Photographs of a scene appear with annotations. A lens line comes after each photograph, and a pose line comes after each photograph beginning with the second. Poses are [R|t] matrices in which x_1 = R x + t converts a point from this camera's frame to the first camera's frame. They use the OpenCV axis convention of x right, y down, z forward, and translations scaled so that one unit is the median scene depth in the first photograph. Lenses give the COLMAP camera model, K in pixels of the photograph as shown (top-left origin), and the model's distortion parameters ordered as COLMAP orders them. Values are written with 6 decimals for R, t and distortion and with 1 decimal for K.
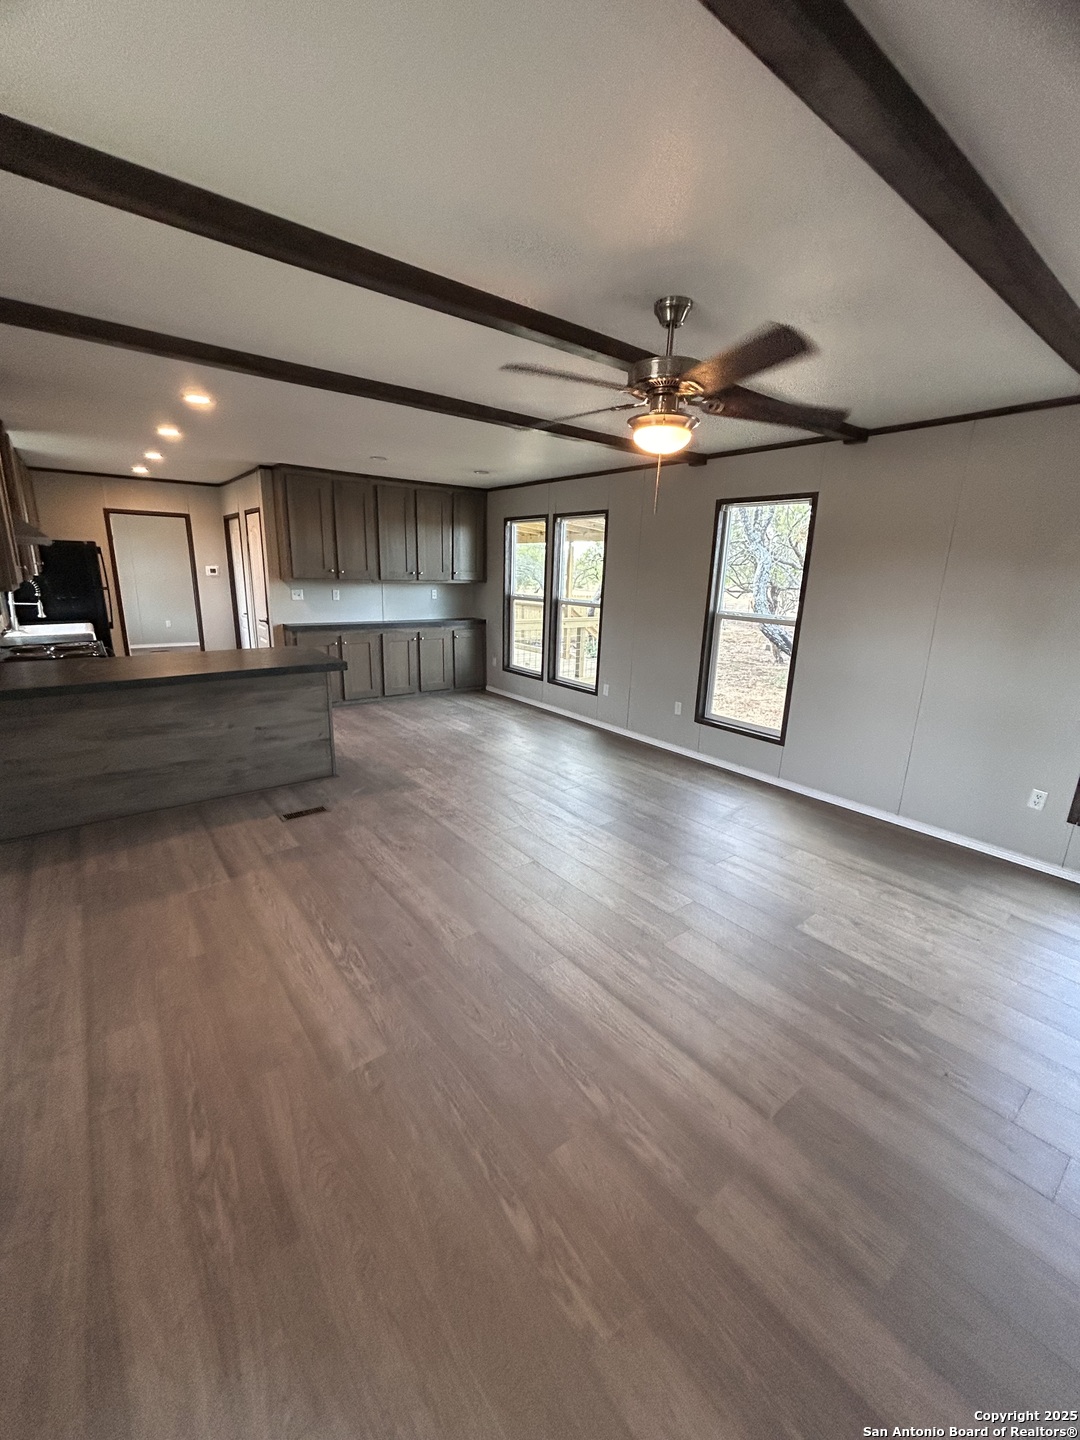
lens RADIAL K [[583.0, 0, 540.0], [0, 583.0, 720.0], [0, 0, 1]] dist [0.000338, -0.000422]
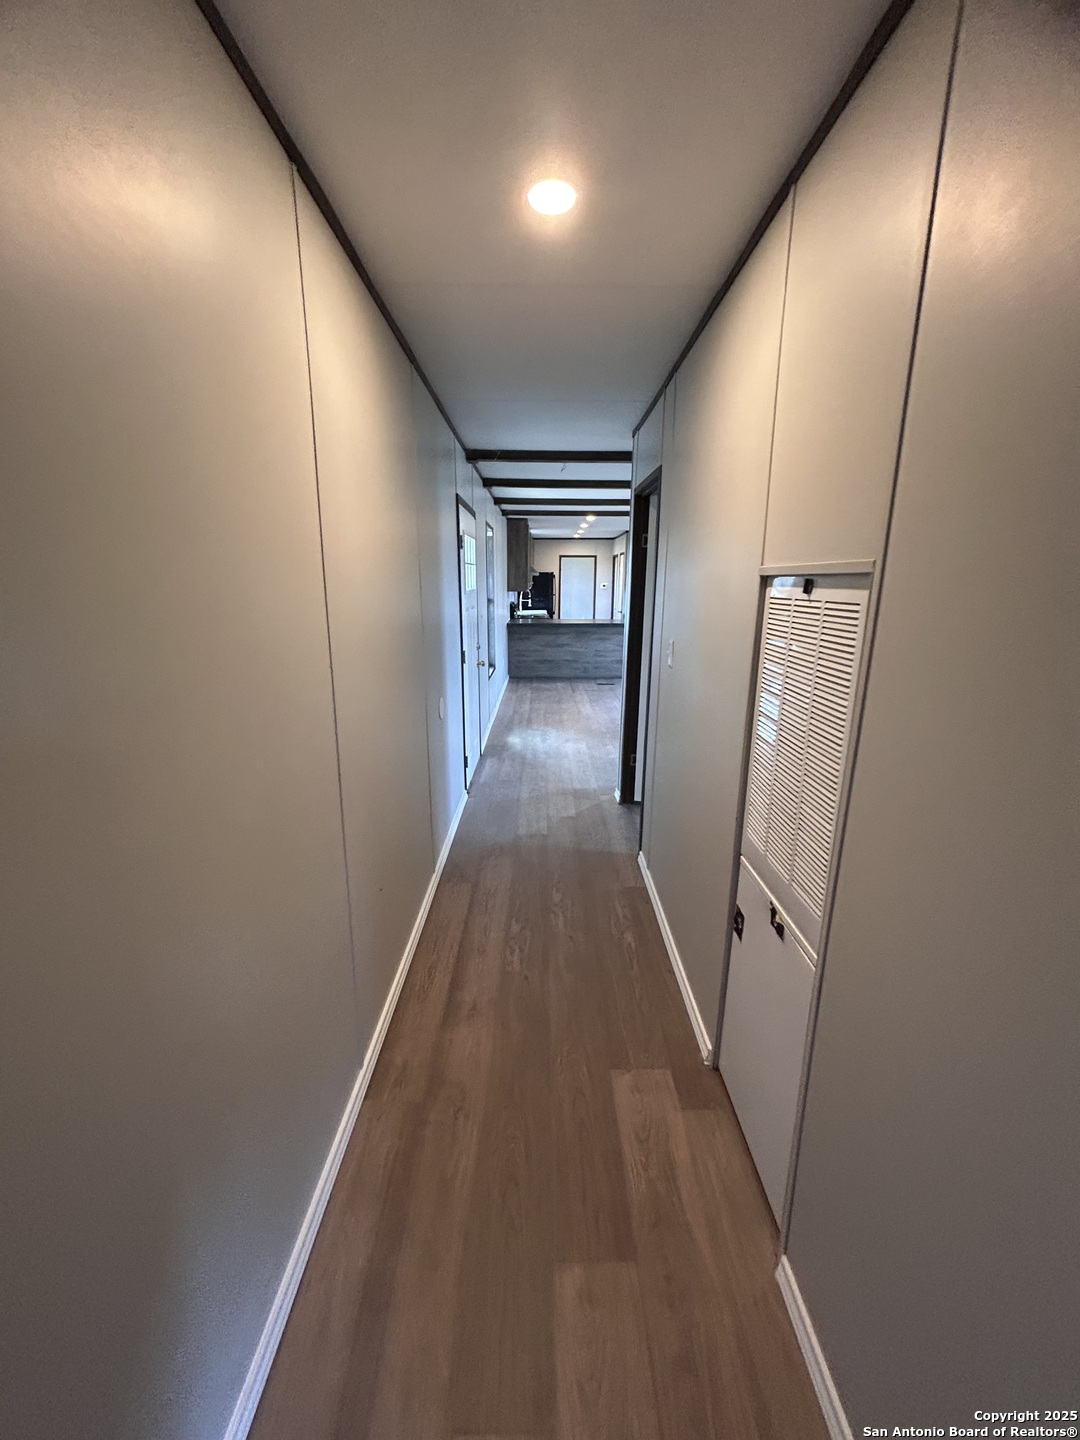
lens RADIAL K [[579.6, 0, 542.1], [0, 579.6, 718.2], [0, 0, 1]] dist [0.000528, 0.000447]
pose [[0.790641, 0.120728, -0.600259, 0.447938], [-0.136627, 0.990436, 0.019243, 0.153482], [0.596841, 0.066797, 0.799574, -0.565243]]
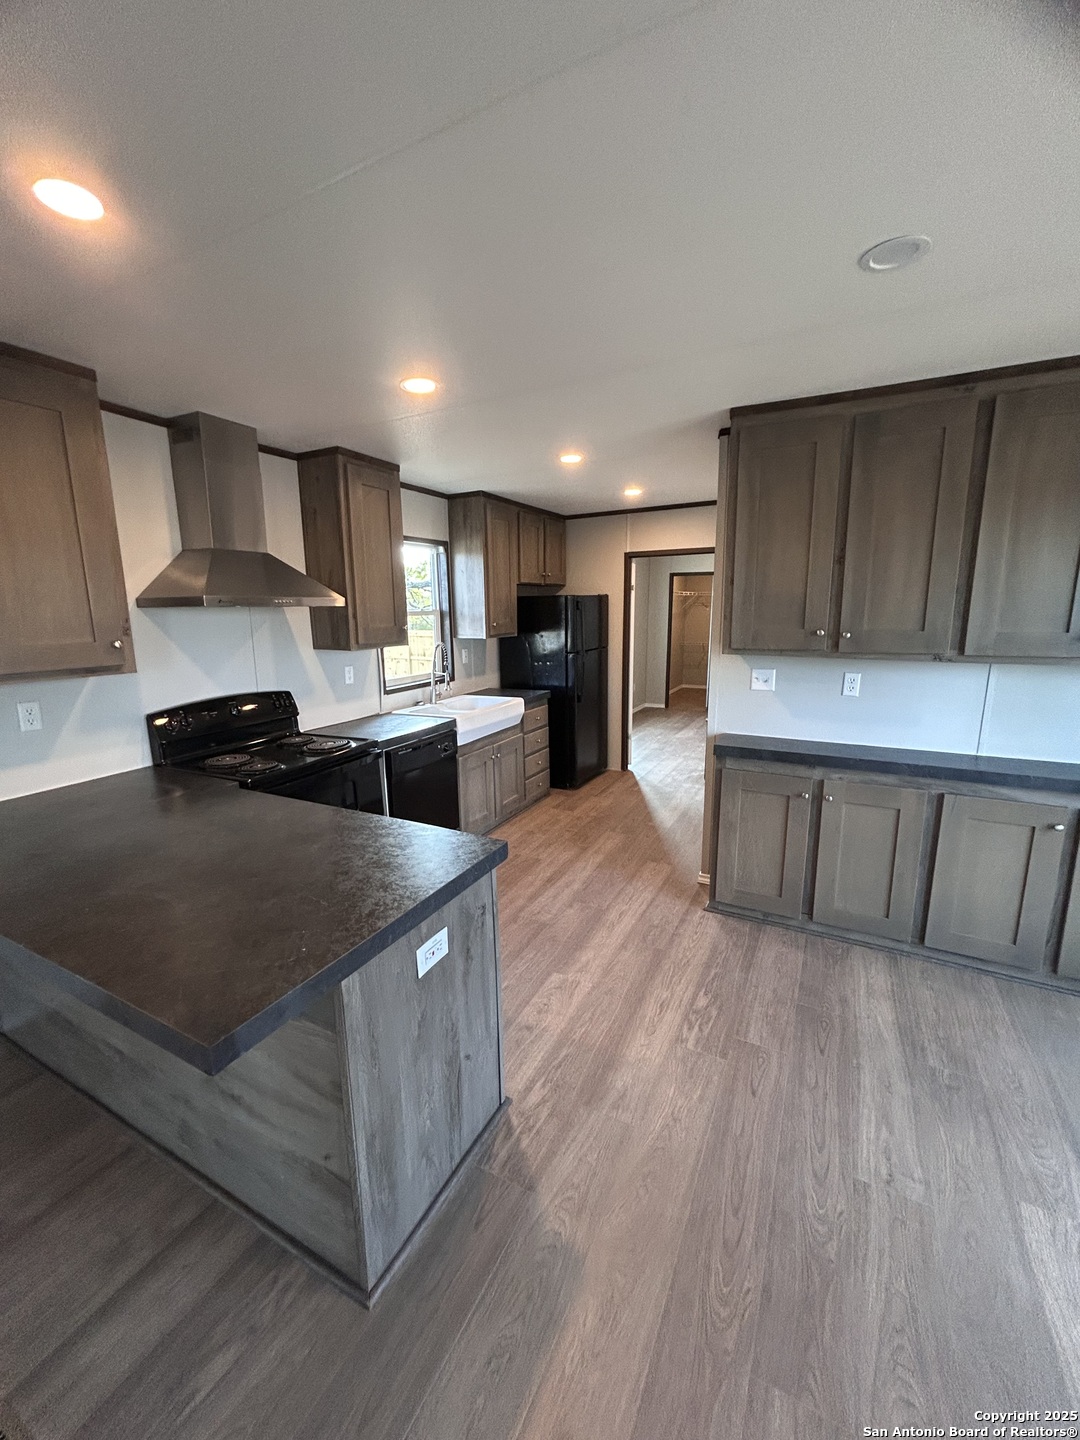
lens RADIAL K [[579.6, 0, 542.1], [0, 579.6, 718.2], [0, 0, 1]] dist [0.000528, 0.000447]
pose [[0.418179, 0.136985, -0.897976, -0.047019], [-0.205623, 0.977178, 0.053310, -0.159851], [0.884785, 0.162351, 0.436803, 0.586304]]
